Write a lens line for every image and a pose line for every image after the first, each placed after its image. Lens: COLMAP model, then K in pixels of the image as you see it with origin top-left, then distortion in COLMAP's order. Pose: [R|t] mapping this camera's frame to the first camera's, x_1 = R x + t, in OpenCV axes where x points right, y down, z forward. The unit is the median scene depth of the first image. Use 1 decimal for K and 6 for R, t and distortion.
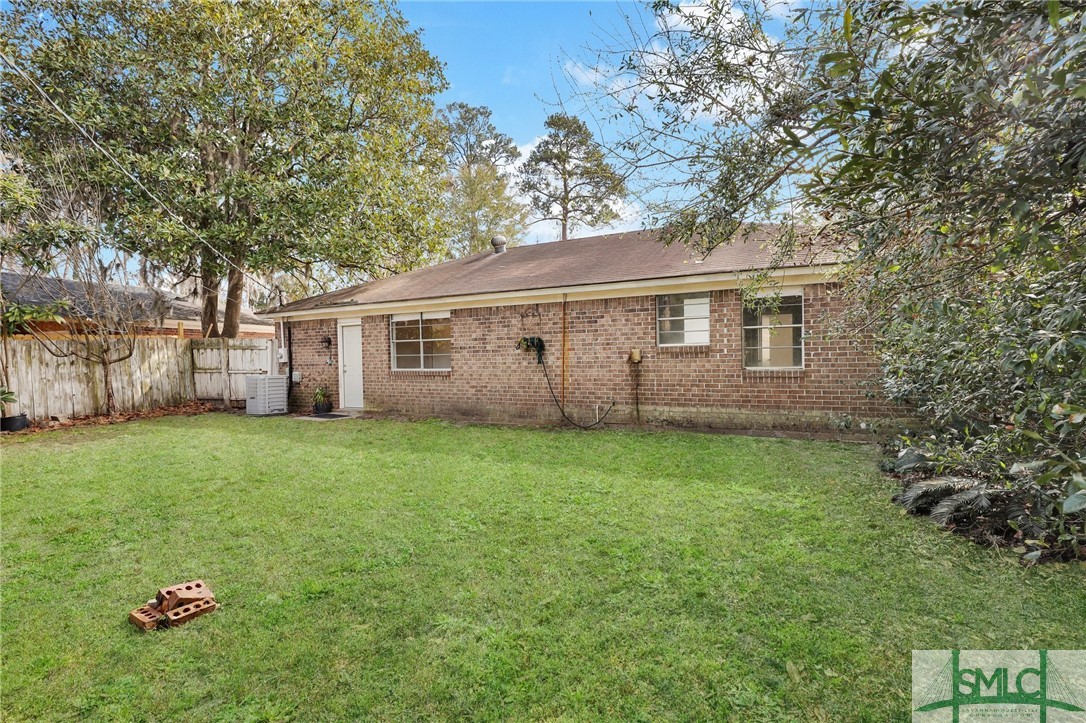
lens RADIAL K [[494.2, 0, 543.1], [0, 494.2, 359.4], [0, 0, 1]] dist [-0.020639, -0.000058]
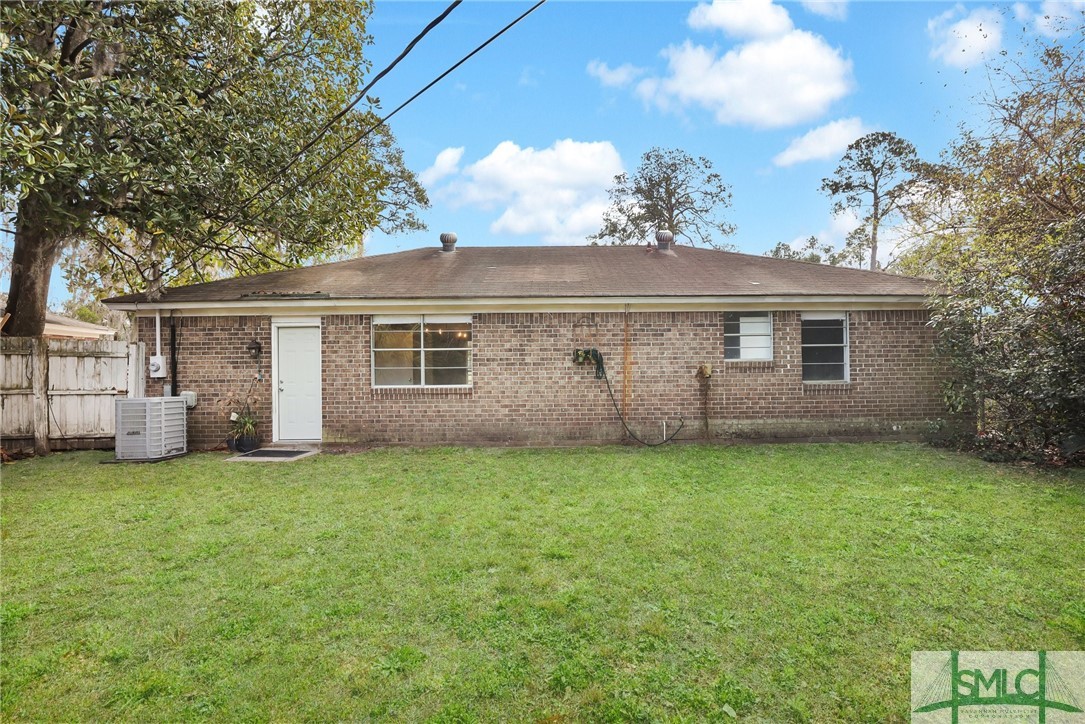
lens RADIAL K [[501.3, 0, 542.6], [0, 501.3, 366.1], [0, 0, 1]] dist [-0.019808, -0.000215]
pose [[0.884229, 0.012340, 0.466890, -0.577514], [-0.001582, 0.999724, -0.023428, 0.008422], [-0.467050, 0.019978, 0.884005, 0.252325]]
